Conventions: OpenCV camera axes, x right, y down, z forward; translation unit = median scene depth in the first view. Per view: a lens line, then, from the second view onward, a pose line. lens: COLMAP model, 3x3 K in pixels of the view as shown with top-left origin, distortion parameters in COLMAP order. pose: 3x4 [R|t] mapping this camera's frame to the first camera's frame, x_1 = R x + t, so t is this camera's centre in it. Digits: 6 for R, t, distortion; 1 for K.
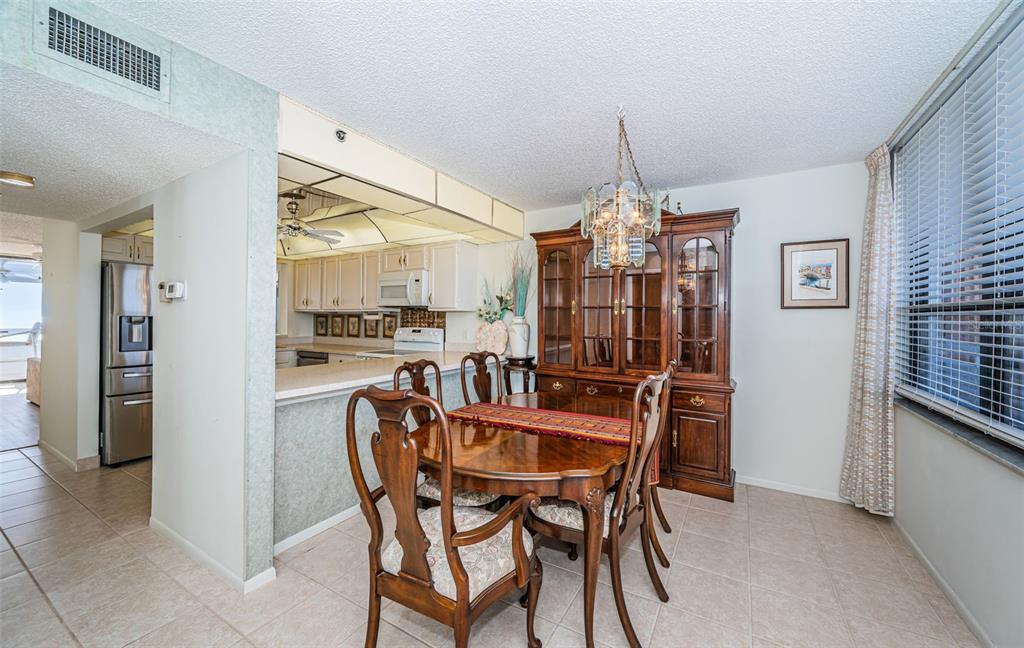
lens RADIAL K [[390.2, 0, 521.2], [0, 390.2, 315.4], [0, 0, 1]] dist [0.000660, -0.000195]
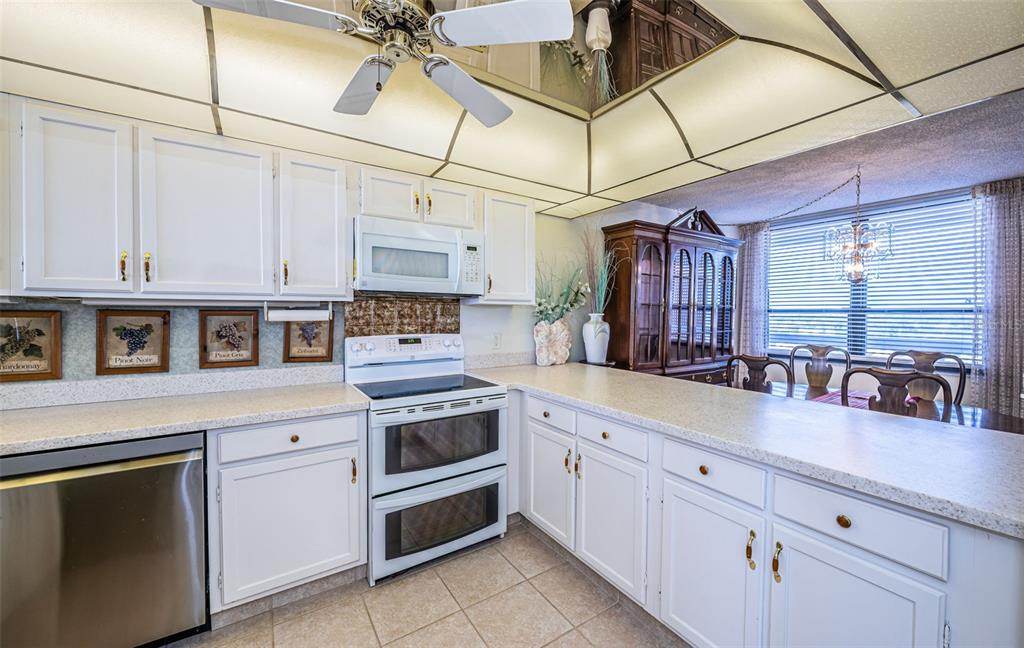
lens RADIAL K [[390.2, 0, 514.2], [0, 390.2, 323.2], [0, 0, 1]] dist [0.000660, -0.000195]
pose [[0.449072, -0.023841, 0.893177, -0.639428], [-0.008373, 0.999488, 0.030889, -0.001268], [-0.893456, -0.021349, 0.448643, 0.606400]]
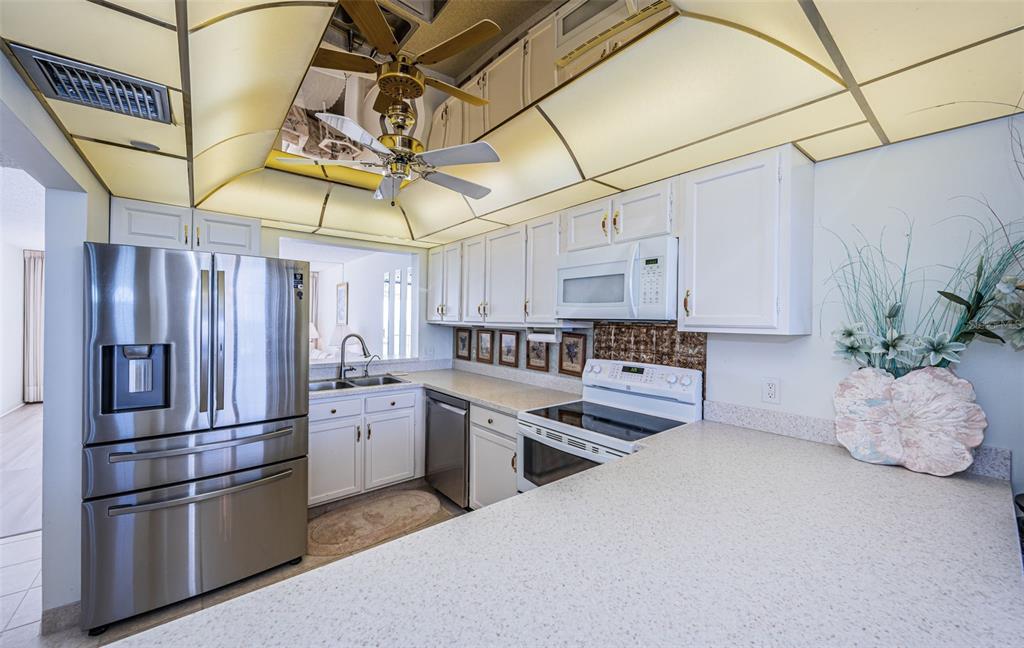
lens RADIAL K [[390.2, 0, 511.8], [0, 390.2, 319.7], [0, 0, 1]] dist [0.000660, -0.000195]
pose [[0.932452, 0.003387, -0.361278, -0.221351], [-0.000664, 0.999970, 0.007661, -0.024498], [0.361293, -0.006904, 0.932427, 0.468247]]
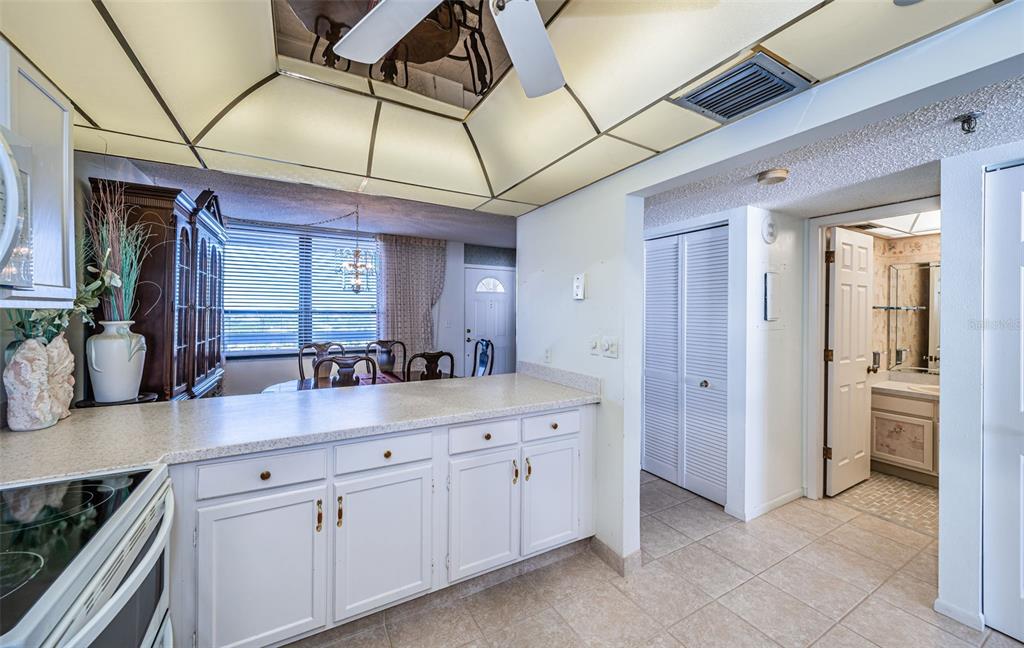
lens RADIAL K [[390.2, 0, 515.1], [0, 390.2, 318.9], [0, 0, 1]] dist [0.000660, -0.000195]
pose [[-0.861612, -0.016068, 0.507312, -0.554929], [-0.009504, 0.999834, 0.015526, -0.010756], [-0.507478, 0.008556, -0.861622, 0.905168]]
